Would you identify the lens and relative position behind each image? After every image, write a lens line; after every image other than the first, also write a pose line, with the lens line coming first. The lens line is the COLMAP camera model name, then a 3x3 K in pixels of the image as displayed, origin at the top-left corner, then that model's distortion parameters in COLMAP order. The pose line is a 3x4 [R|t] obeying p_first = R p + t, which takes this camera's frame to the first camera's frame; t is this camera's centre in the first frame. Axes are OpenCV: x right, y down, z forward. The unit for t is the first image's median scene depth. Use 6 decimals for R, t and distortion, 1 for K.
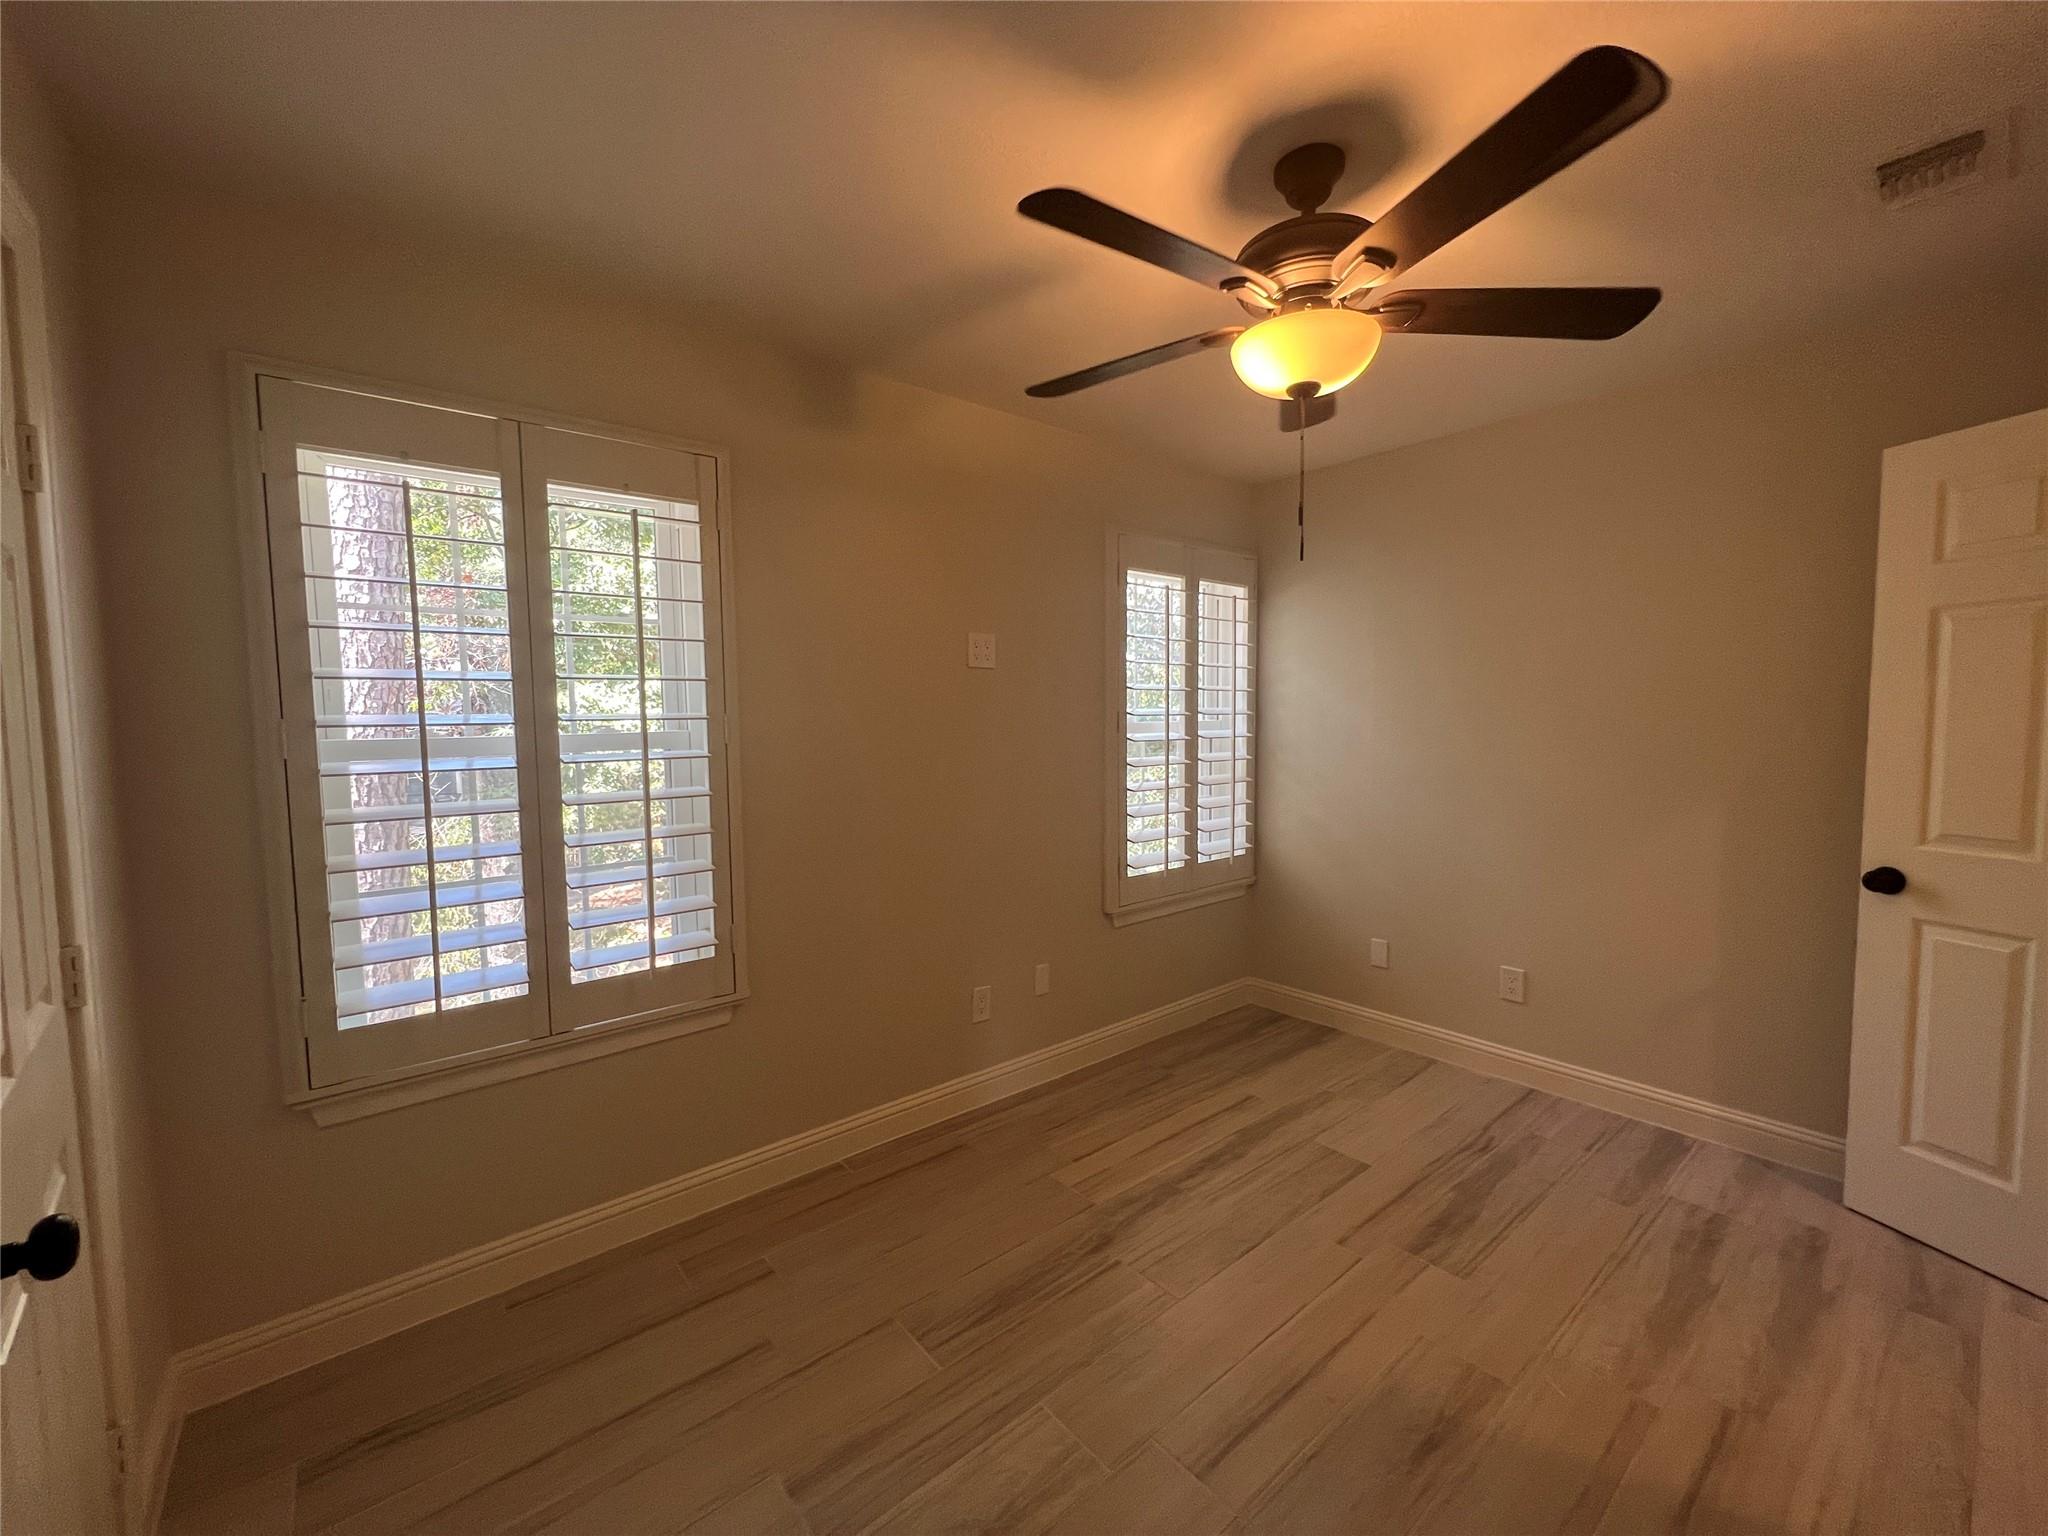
lens RADIAL K [[821.6, 0, 1034.1], [0, 821.6, 771.4], [0, 0, 1]] dist [0.000000, -0.000066]
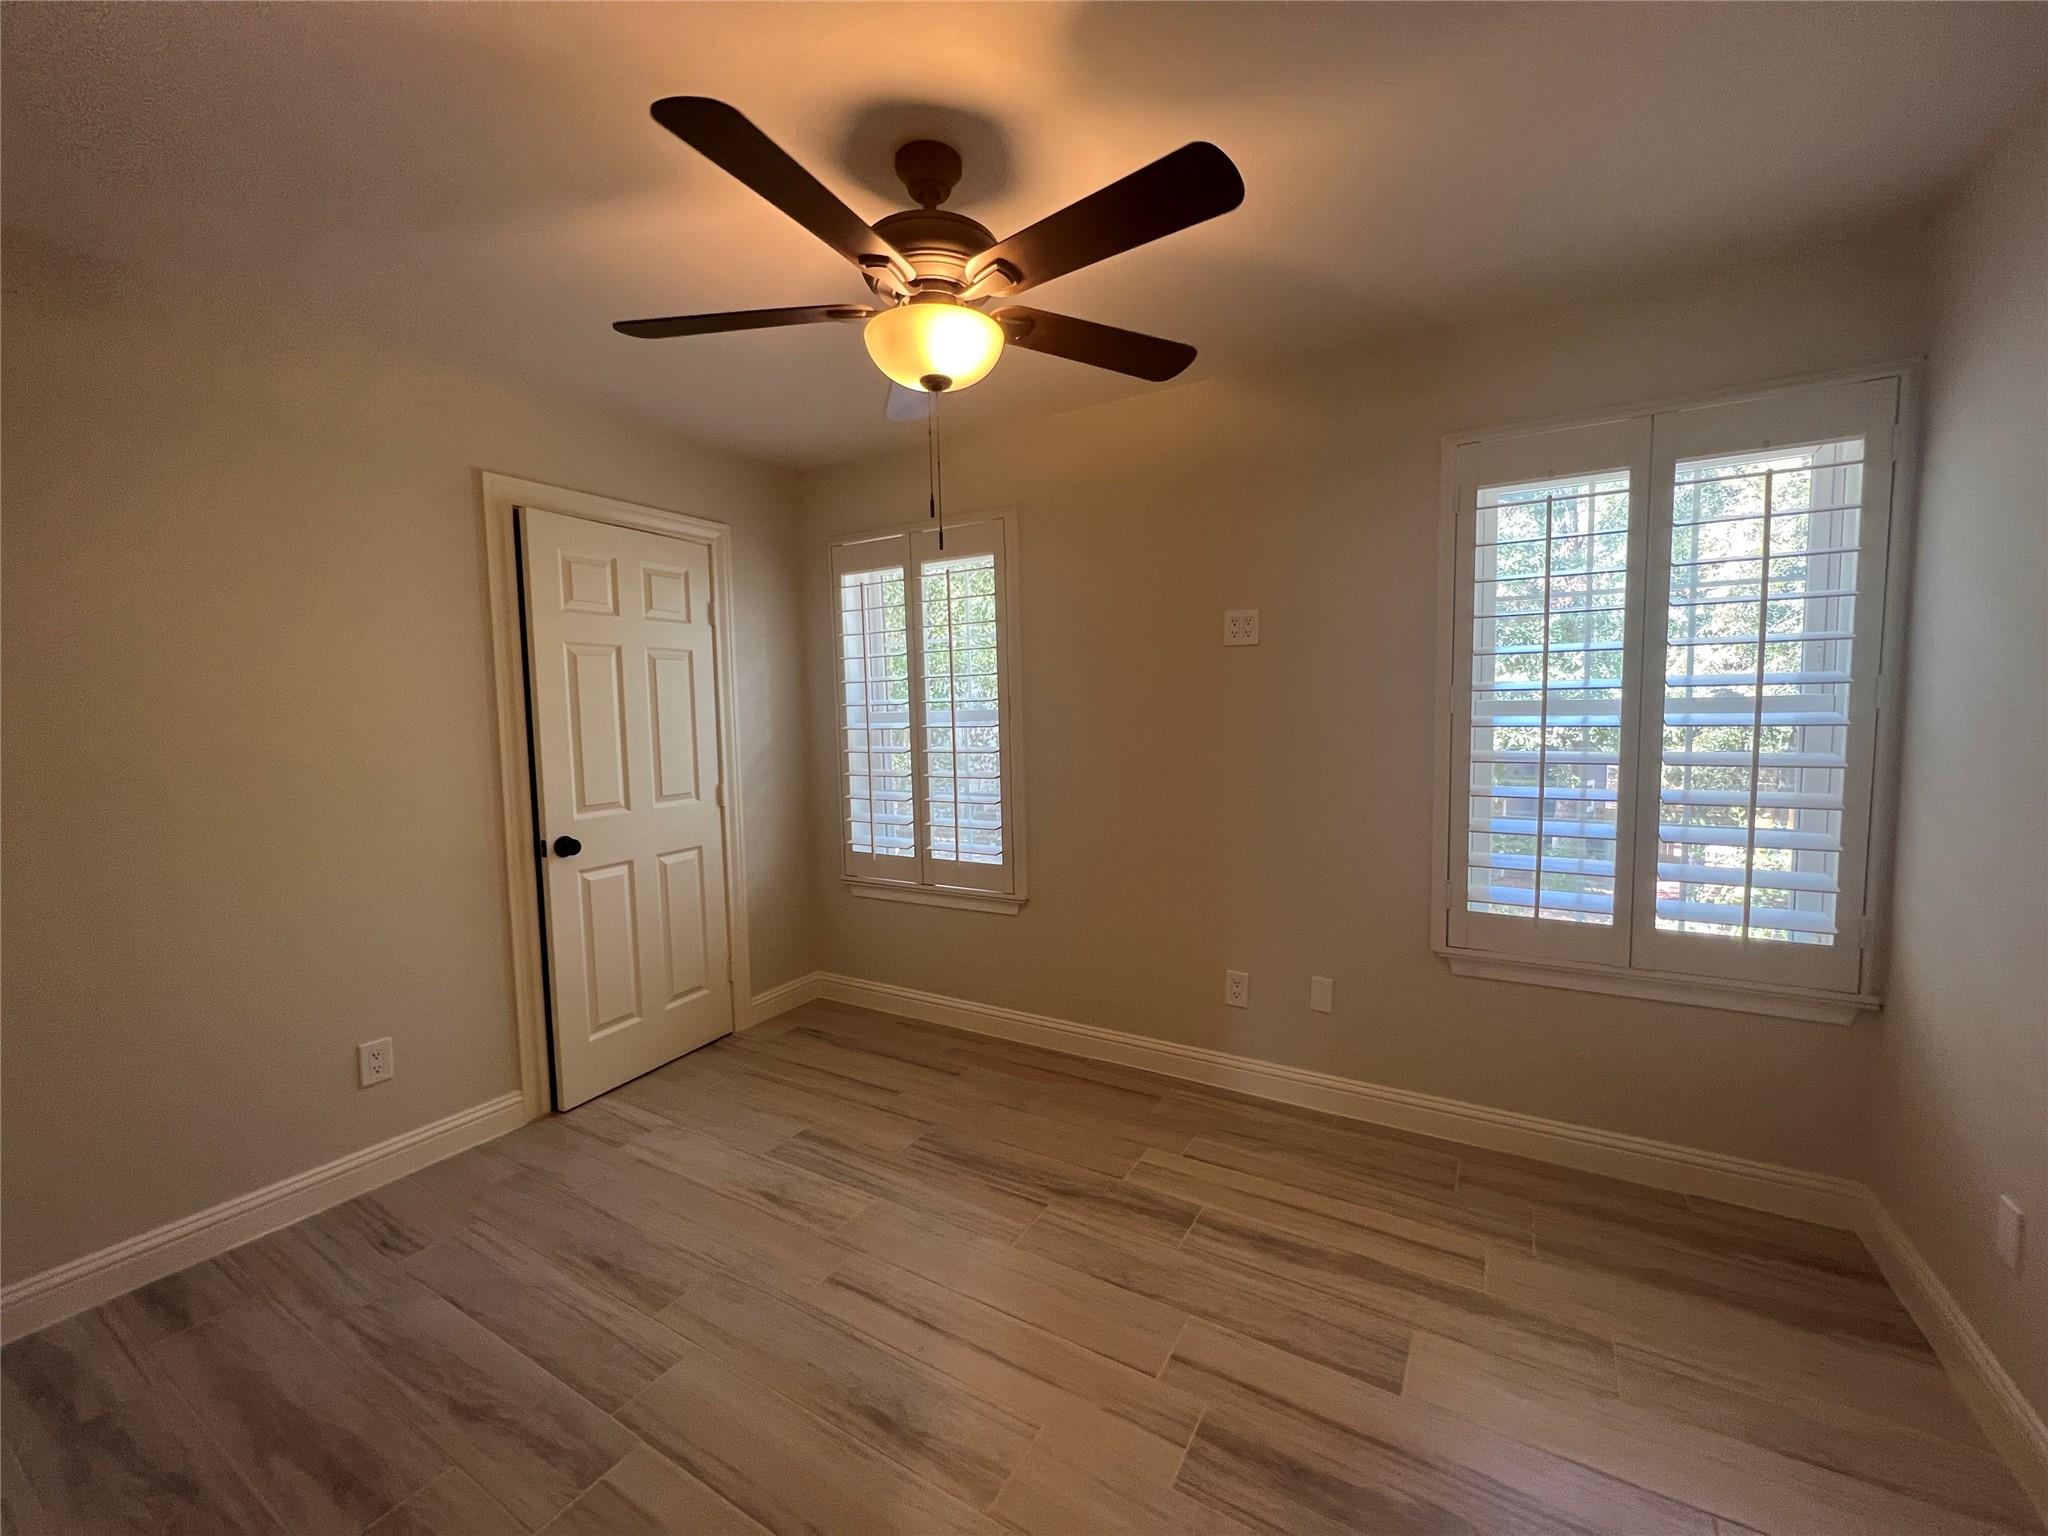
lens RADIAL K [[821.7, 0, 1010.5], [0, 821.7, 768.0], [0, 0, 1]] dist [0.001204, -0.000491]
pose [[0.325991, 0.086238, -0.941431, 0.780270], [-0.039834, 0.996199, 0.077462, -0.047332], [0.944533, 0.012249, 0.328187, 0.432677]]
